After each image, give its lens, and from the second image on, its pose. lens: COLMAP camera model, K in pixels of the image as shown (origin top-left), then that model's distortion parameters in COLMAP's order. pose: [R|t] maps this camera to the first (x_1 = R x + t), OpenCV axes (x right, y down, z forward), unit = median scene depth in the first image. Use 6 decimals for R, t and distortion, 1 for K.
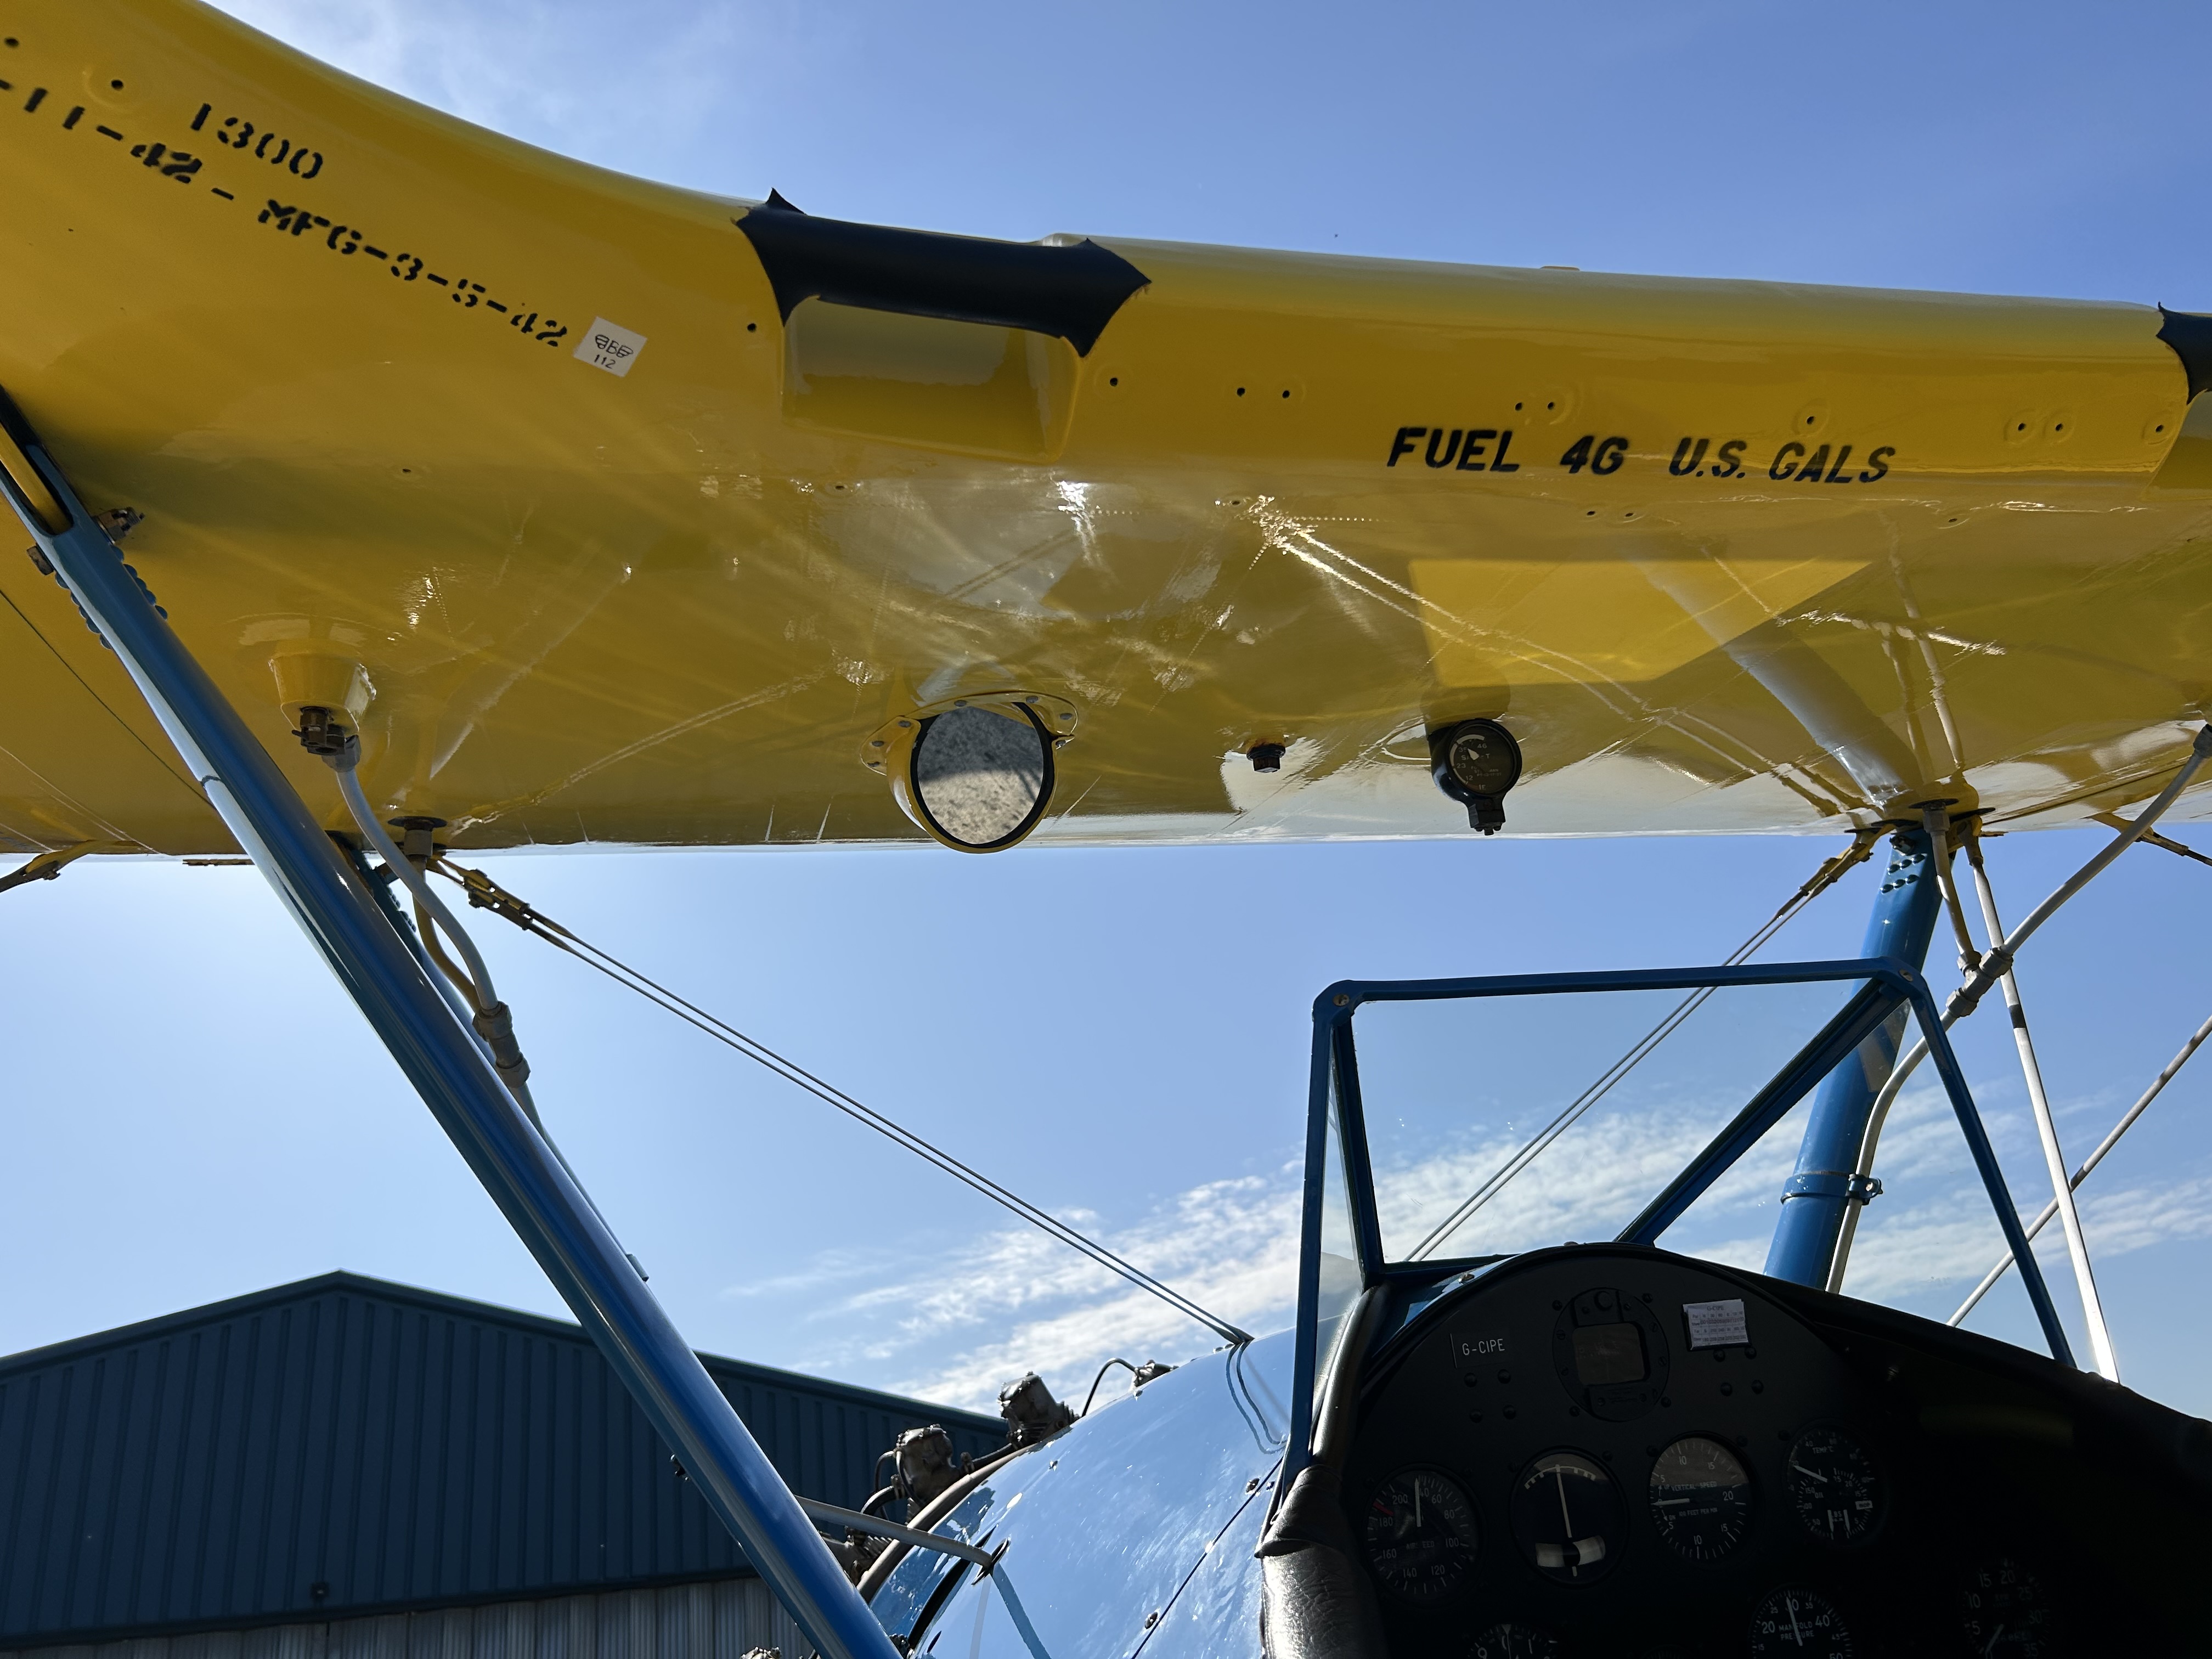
lens RADIAL K [[1698.8, 0, 1106.0], [0, 1698.8, 829.5], [0, 0, 1]] dist [0.055774, -0.059497]
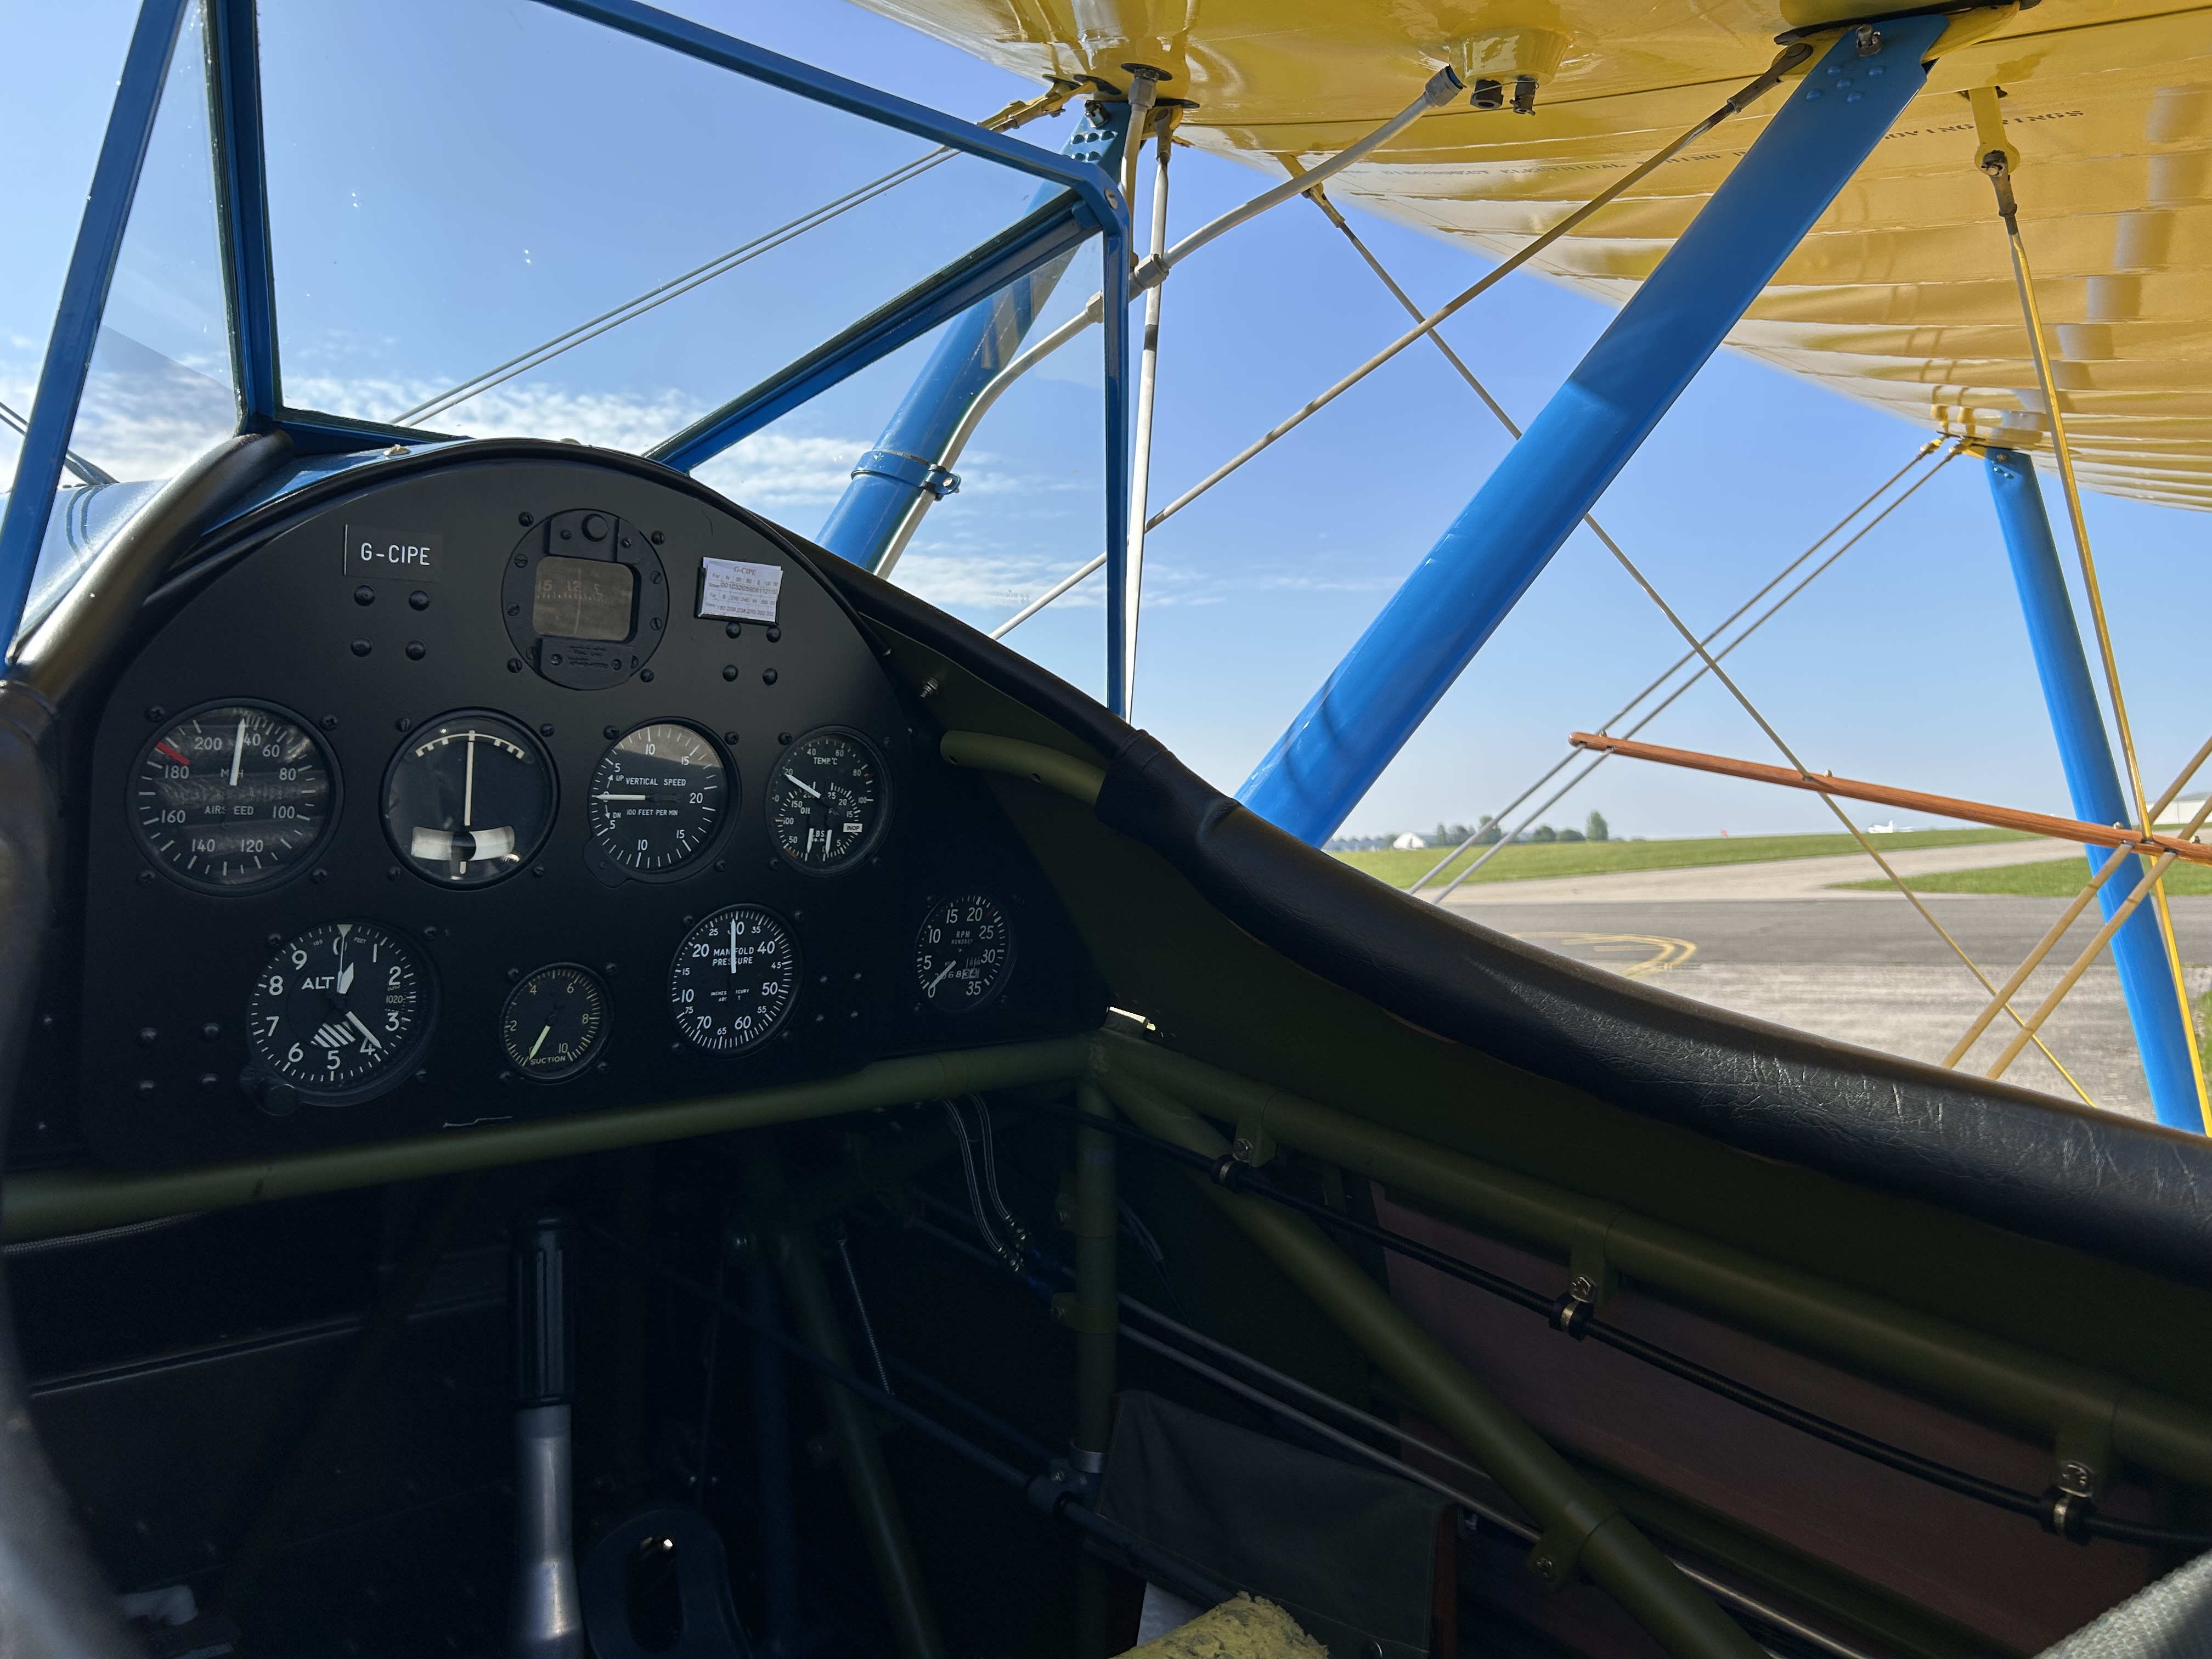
lens RADIAL K [[1690.5, 0, 1114.8], [0, 1690.5, 837.1], [0, 0, 1]] dist [0.042864, -0.060030]
pose [[0.836592, 0.120616, 0.534383, 0.085469], [-0.335464, 0.883975, 0.325656, 0.068262], [-0.433102, -0.451707, 0.779989, 0.235516]]
